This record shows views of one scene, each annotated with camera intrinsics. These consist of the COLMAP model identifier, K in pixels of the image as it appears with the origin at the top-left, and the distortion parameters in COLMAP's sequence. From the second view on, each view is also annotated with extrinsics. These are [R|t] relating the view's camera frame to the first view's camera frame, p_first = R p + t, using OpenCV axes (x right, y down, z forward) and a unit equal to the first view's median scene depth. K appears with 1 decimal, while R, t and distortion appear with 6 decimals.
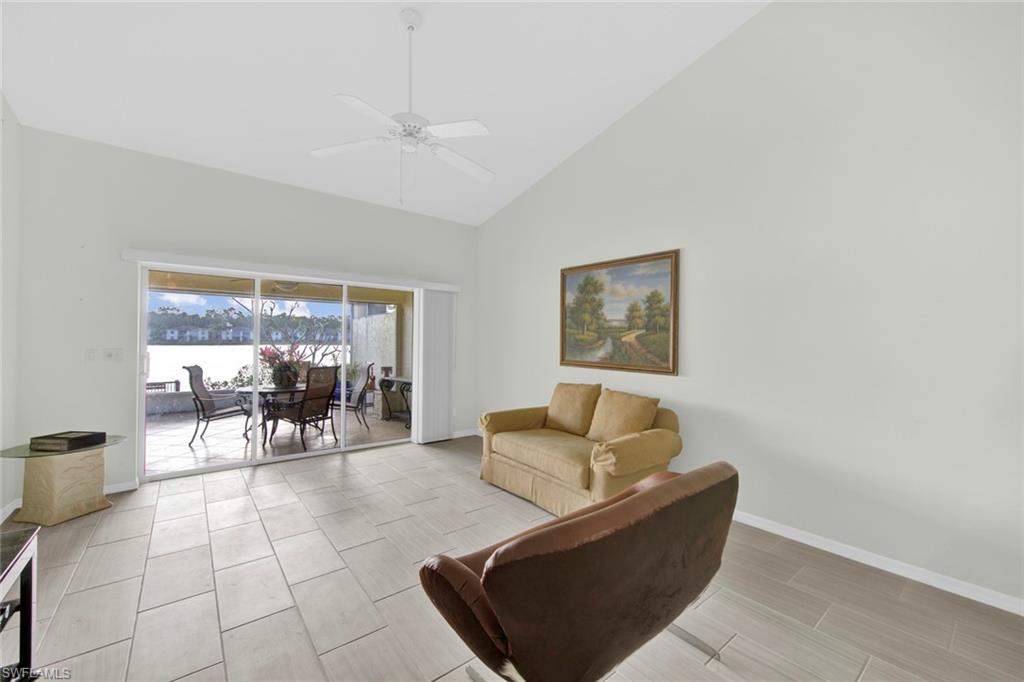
lens RADIAL K [[404.3, 0, 512.0], [0, 404.3, 337.7], [0, 0, 1]] dist [0.006500, -0.003855]
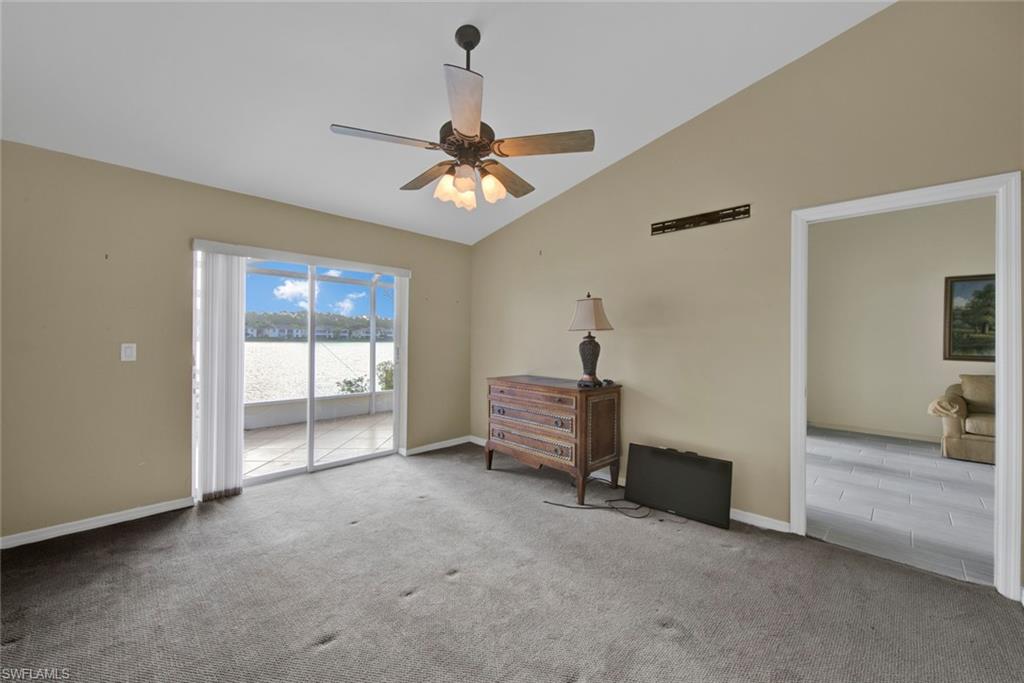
lens RADIAL K [[404.3, 0, 503.2], [0, 404.3, 340.0], [0, 0, 1]] dist [0.006500, -0.003855]
pose [[0.992606, -0.005552, 0.121252, -1.338515], [0.002983, 0.999767, 0.021360, -0.018294], [-0.121342, -0.020840, 0.992392, -0.004797]]
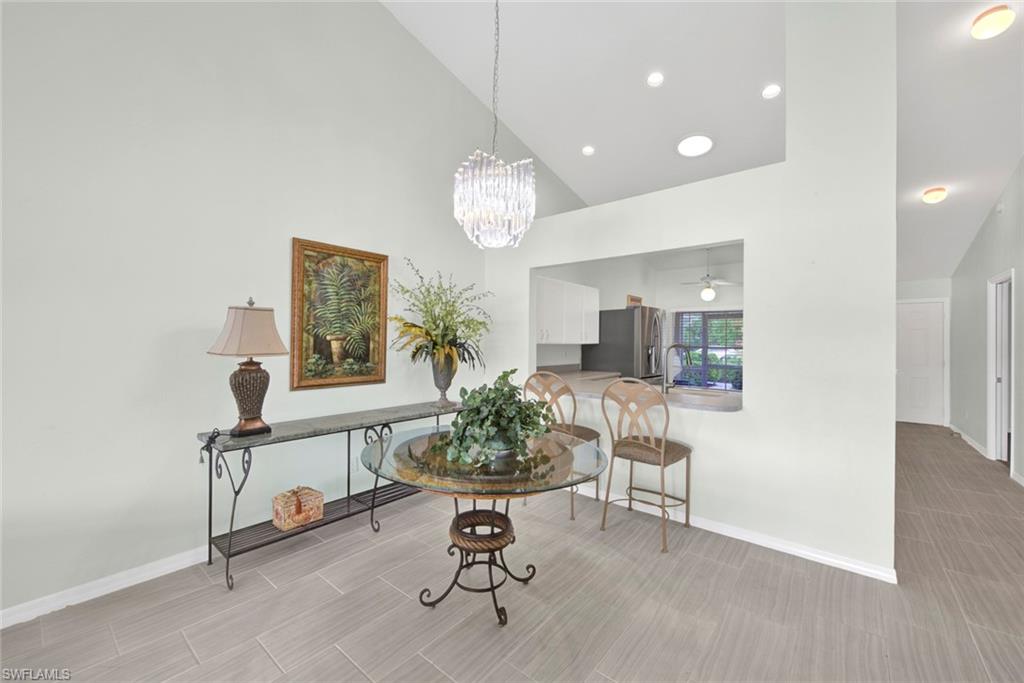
lens RADIAL K [[404.3, 0, 506.7], [0, 404.3, 338.6], [0, 0, 1]] dist [0.006500, -0.003855]
pose [[-0.195708, -0.004654, 0.980651, -0.017830], [-0.018775, 0.999823, 0.000998, 0.000448], [-0.980482, -0.018217, -0.195761, 0.124674]]
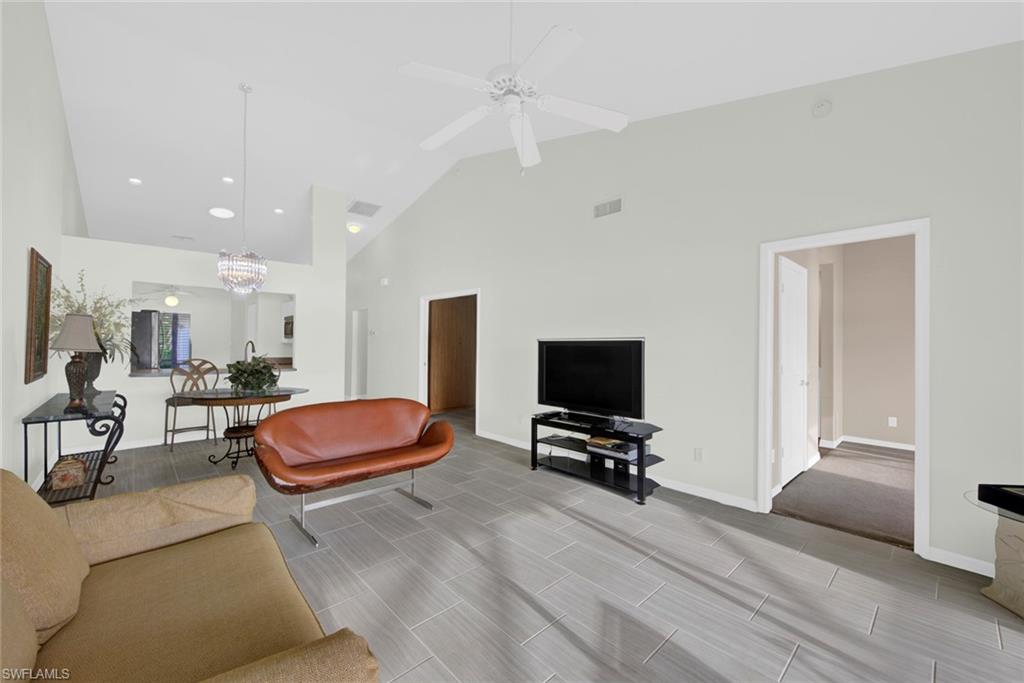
lens RADIAL K [[404.3, 0, 510.8], [0, 404.3, 339.1], [0, 0, 1]] dist [0.006500, -0.003855]
pose [[-0.997169, -0.021879, -0.071936, -0.123275], [-0.020436, 0.999576, -0.020731, 0.009416], [0.072359, -0.019203, -0.997194, 1.134678]]
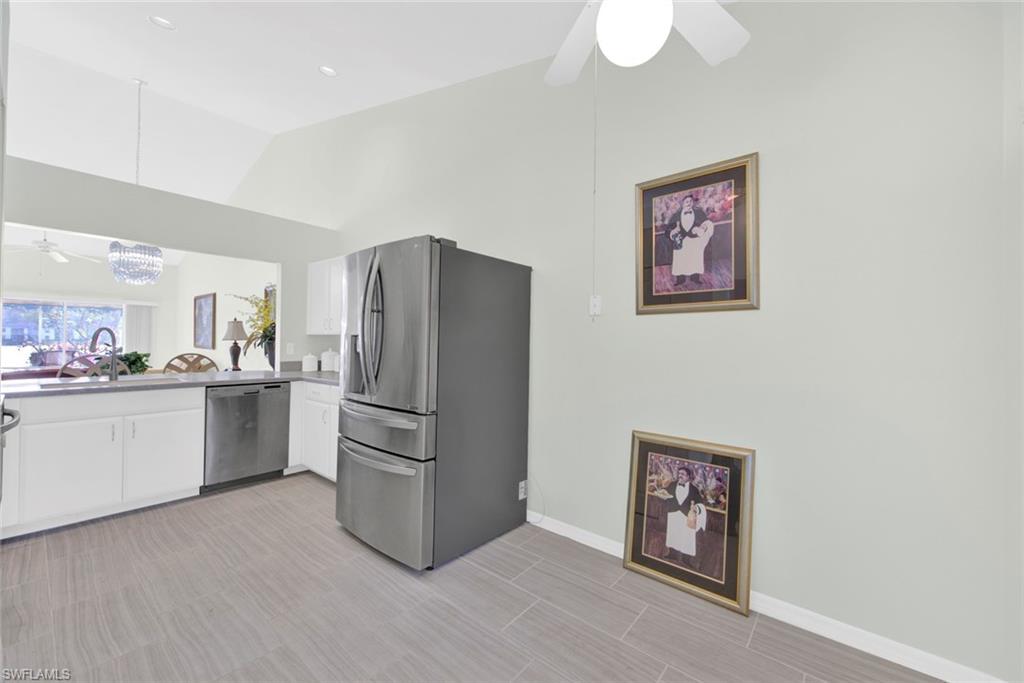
lens RADIAL K [[404.3, 0, 510.3], [0, 404.3, 337.6], [0, 0, 1]] dist [0.006500, -0.003855]
pose [[0.979621, -0.001090, 0.200854, 1.238355], [0.000574, 0.999996, 0.002626, 0.018348], [-0.200856, -0.002457, 0.979618, -1.201523]]
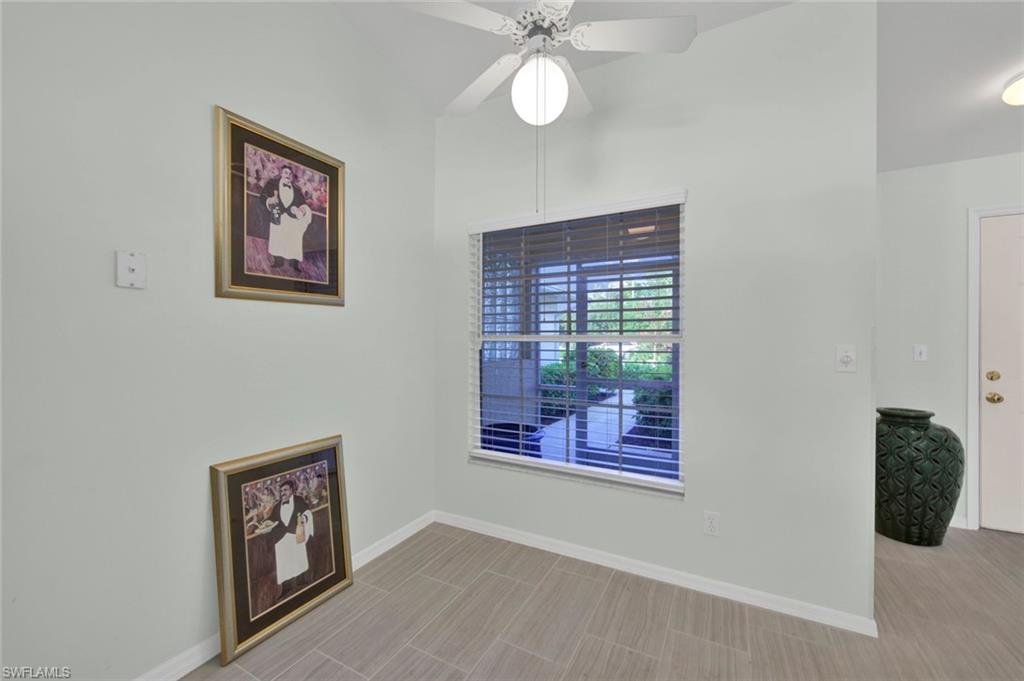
lens RADIAL K [[404.3, 0, 510.5], [0, 404.3, 339.3], [0, 0, 1]] dist [0.006500, -0.003855]
pose [[-0.401360, -0.013902, 0.915815, 1.099004], [-0.014951, 0.999851, 0.008625, 0.020757], [-0.915798, -0.010230, -0.401508, -0.886709]]
